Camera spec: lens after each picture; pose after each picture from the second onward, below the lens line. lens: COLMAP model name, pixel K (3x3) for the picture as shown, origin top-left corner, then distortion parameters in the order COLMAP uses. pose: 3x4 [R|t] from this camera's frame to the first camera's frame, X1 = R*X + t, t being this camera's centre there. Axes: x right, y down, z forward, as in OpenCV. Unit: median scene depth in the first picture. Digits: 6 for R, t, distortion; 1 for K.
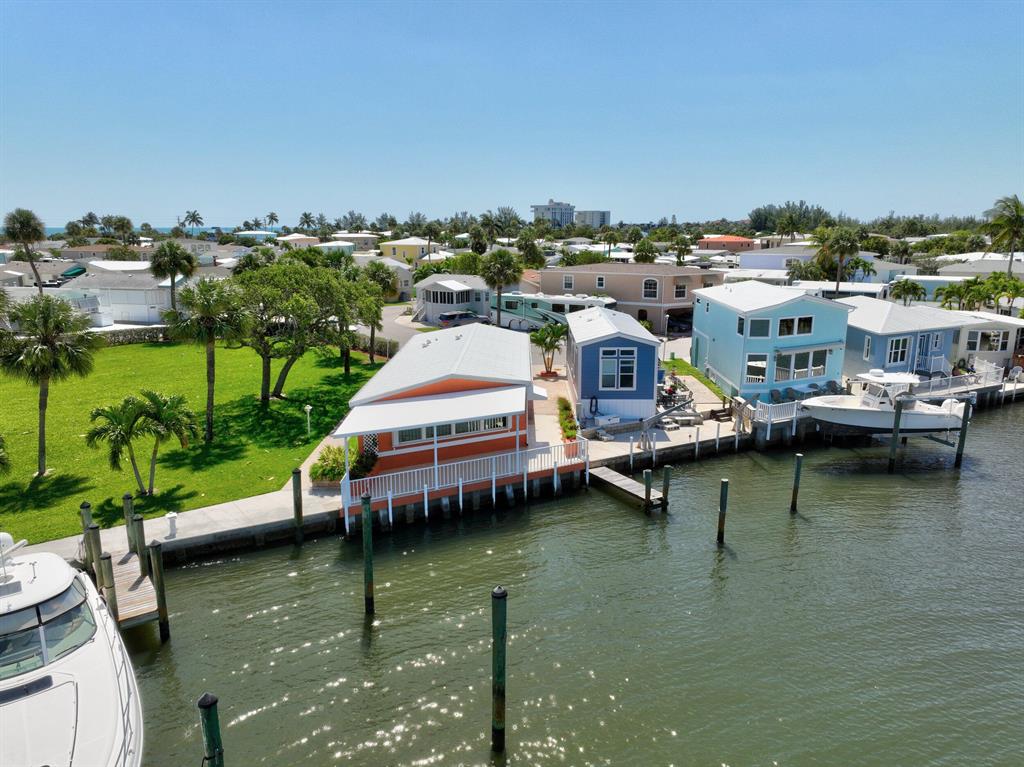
lens RADIAL K [[722.0, 0, 512.0], [0, 722.0, 383.5], [0, 0, 1]] dist [0.003024, 0.004817]
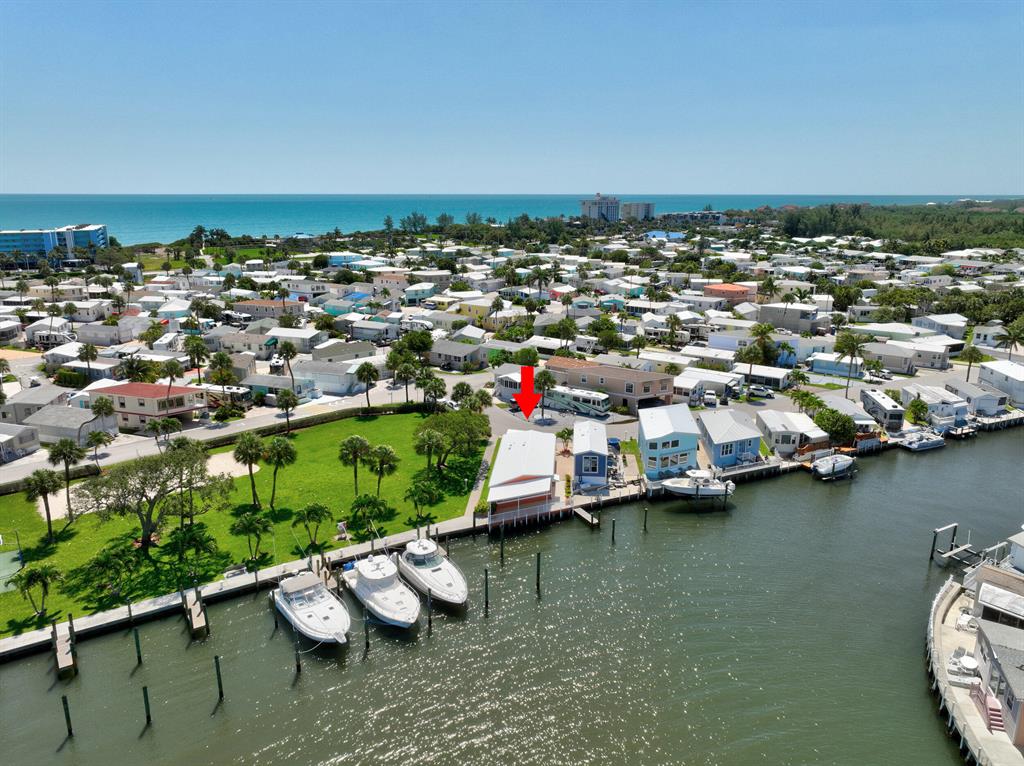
lens RADIAL K [[722.0, 0, 512.0], [0, 722.0, 383.0], [0, 0, 1]] dist [0.003024, 0.004817]
pose [[0.997726, 0.018923, -0.064691, 0.035348], [-0.016076, 0.998891, 0.044251, -0.391687], [0.065456, -0.043111, 0.996924, -1.405220]]
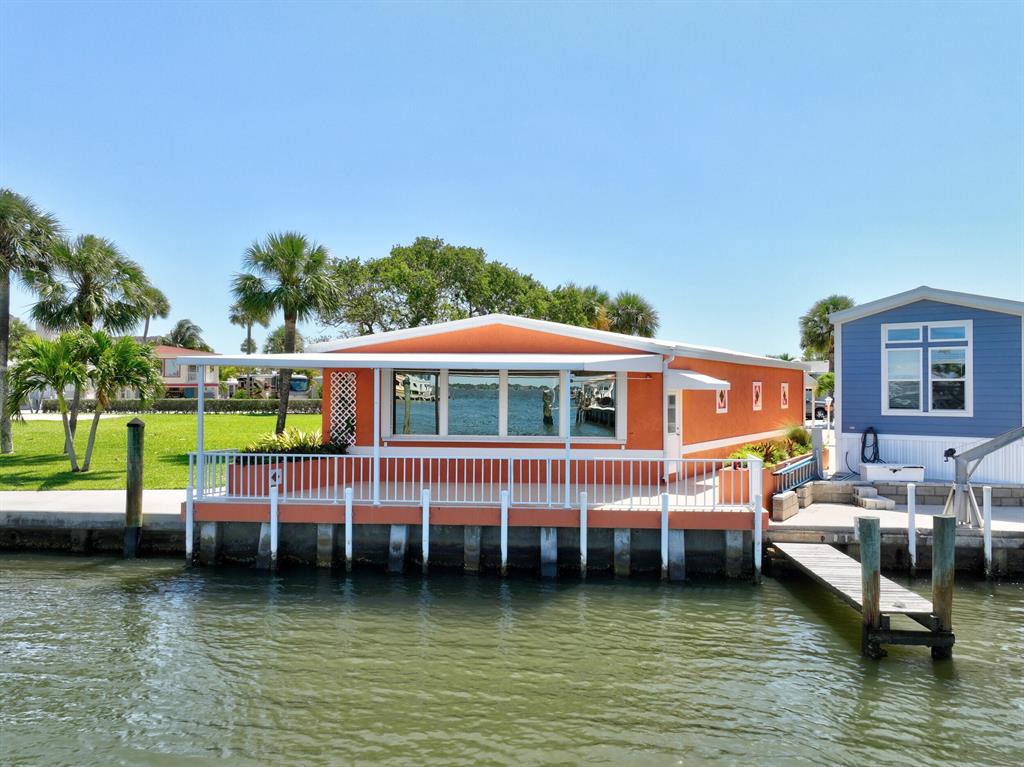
lens RADIAL K [[722.0, 0, 512.0], [0, 722.0, 383.5], [0, 0, 1]] dist [0.003024, 0.004817]
pose [[0.834875, 0.000640, -0.550439, 0.178837], [-0.124760, 0.974194, -0.188096, 0.109429], [0.536114, 0.225709, 0.813411, 0.471380]]
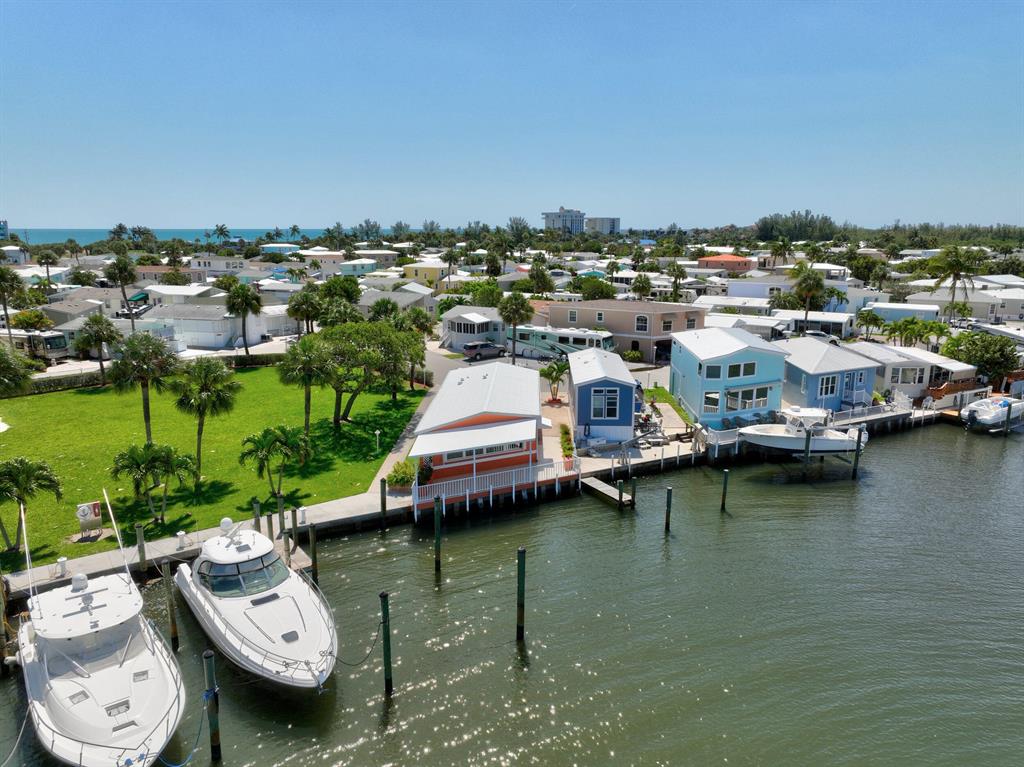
lens RADIAL K [[721.6, 0, 512.0], [0, 721.6, 383.5], [0, 0, 1]] dist [0.005704, 0.002039]
pose [[0.999888, 0.004809, -0.014165, -0.007153], [-0.004841, 0.999986, -0.002210, -0.052876], [0.014154, 0.002278, 0.999897, -0.339509]]
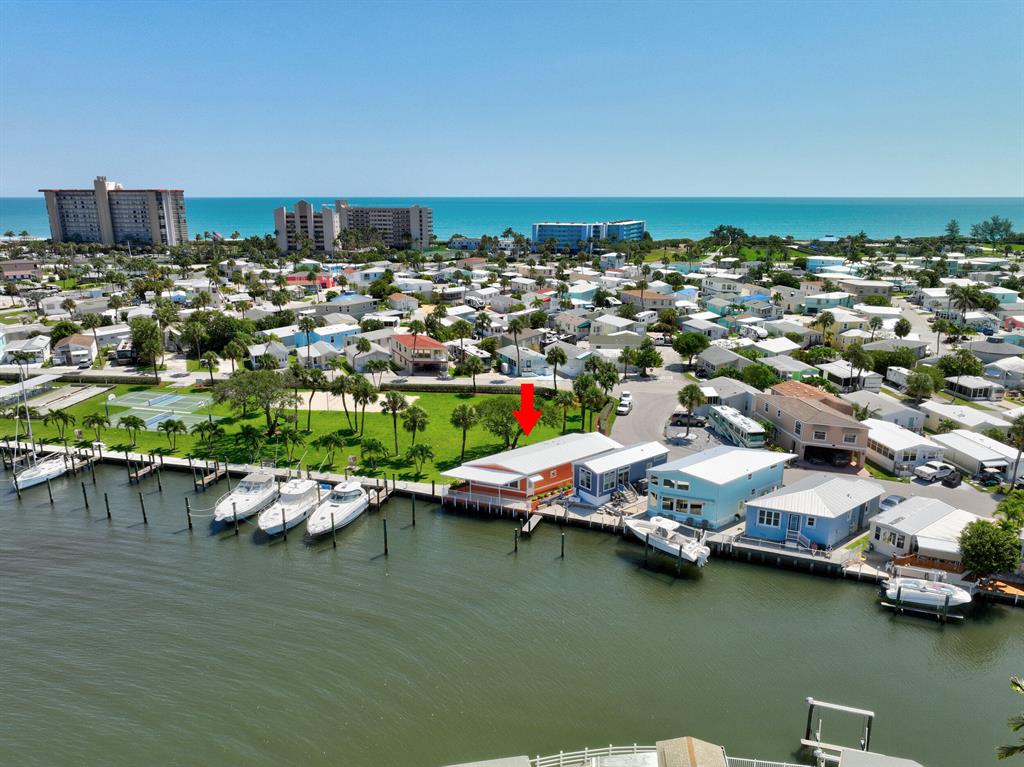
lens RADIAL K [[722.0, 0, 512.0], [0, 722.0, 383.5], [0, 0, 1]] dist [0.003024, 0.004817]
pose [[0.633713, 0.197535, -0.747922, 1.575364], [-0.166972, 0.978985, 0.117087, -0.519064], [0.755333, 0.050683, 0.653379, -0.615035]]
